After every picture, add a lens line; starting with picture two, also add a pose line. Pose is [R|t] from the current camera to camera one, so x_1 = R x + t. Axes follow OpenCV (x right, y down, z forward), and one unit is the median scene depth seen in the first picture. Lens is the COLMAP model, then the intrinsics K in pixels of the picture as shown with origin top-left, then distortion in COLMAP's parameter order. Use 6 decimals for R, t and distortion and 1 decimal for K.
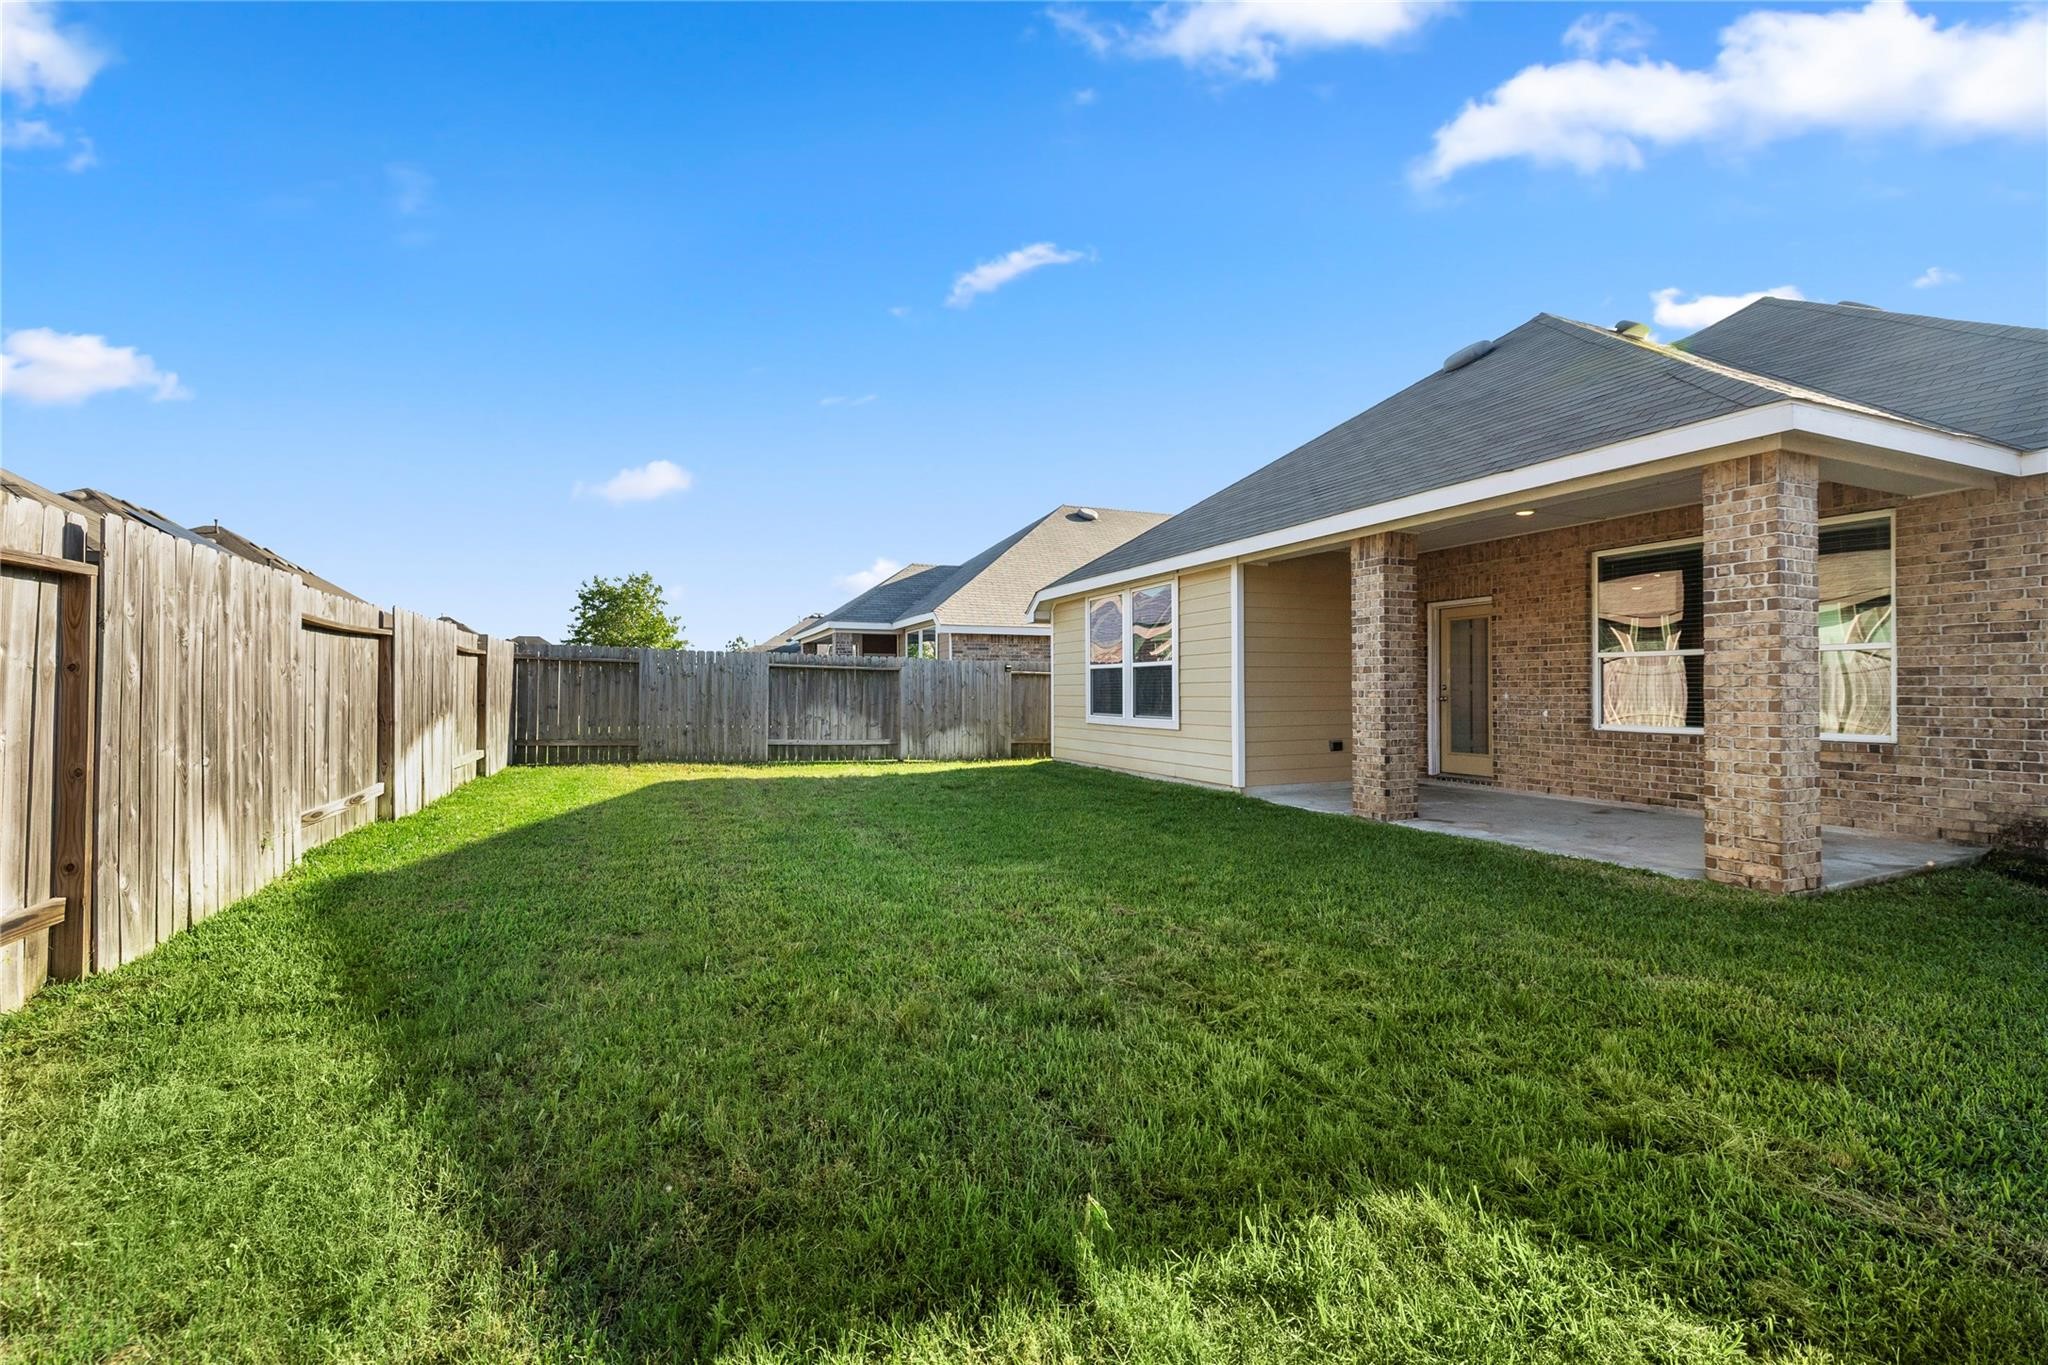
lens RADIAL K [[865.5, 0, 1016.3], [0, 865.5, 682.7], [0, 0, 1]] dist [-0.000809, -0.000310]
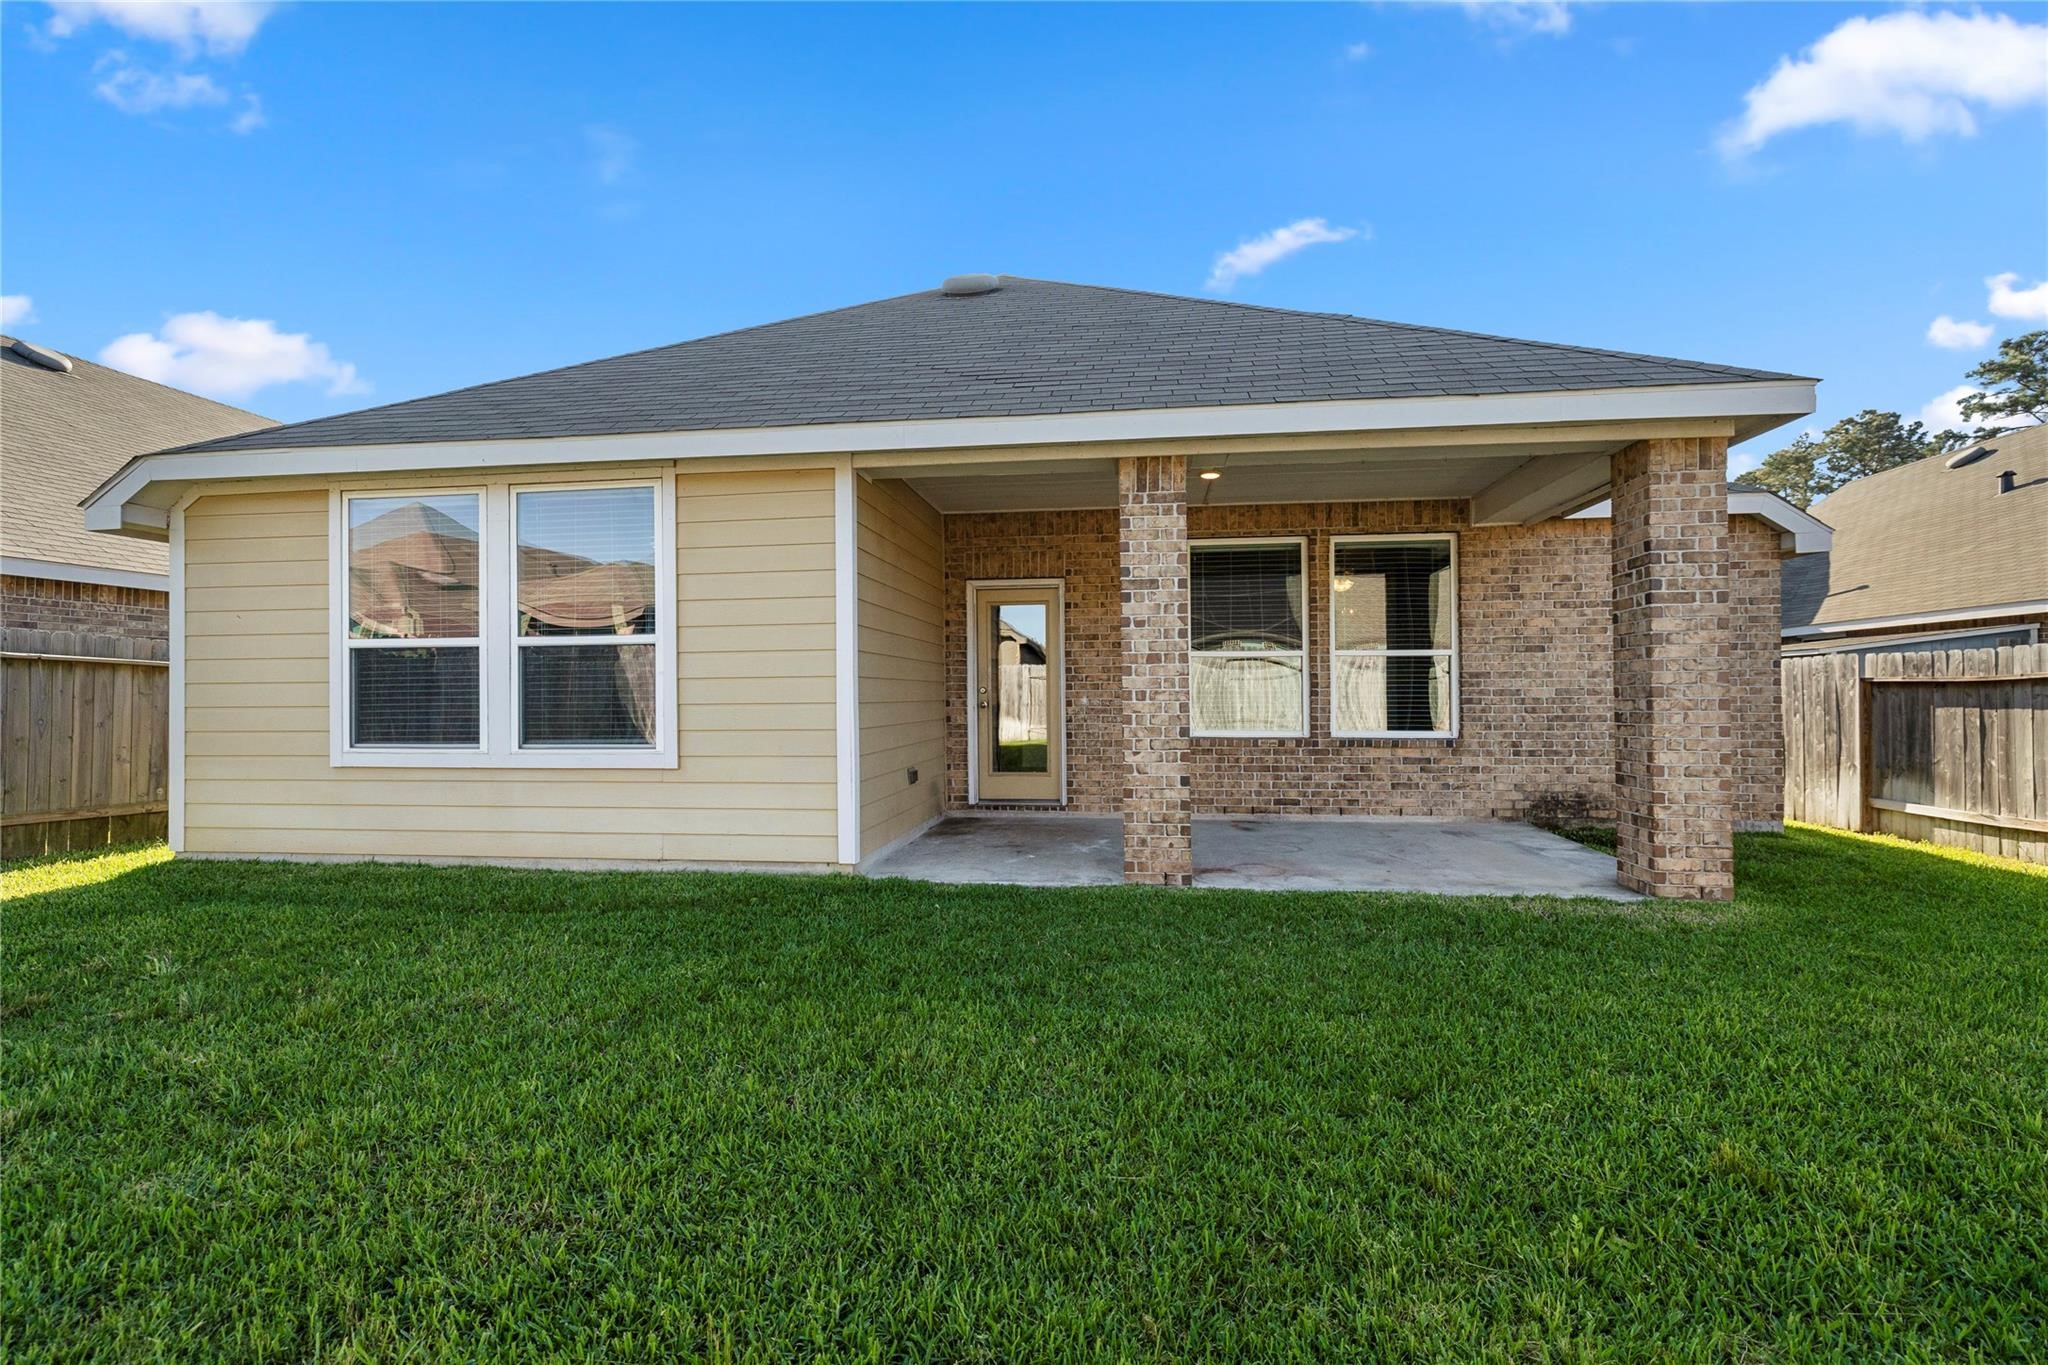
lens RADIAL K [[865.5, 0, 1031.6], [0, 865.5, 687.4], [0, 0, 1]] dist [-0.000809, -0.000310]
pose [[0.501053, 0.010171, 0.865357, -0.251839], [-0.004154, 0.999948, -0.009348, 0.015679], [-0.865406, 0.001089, 0.501069, 0.897906]]
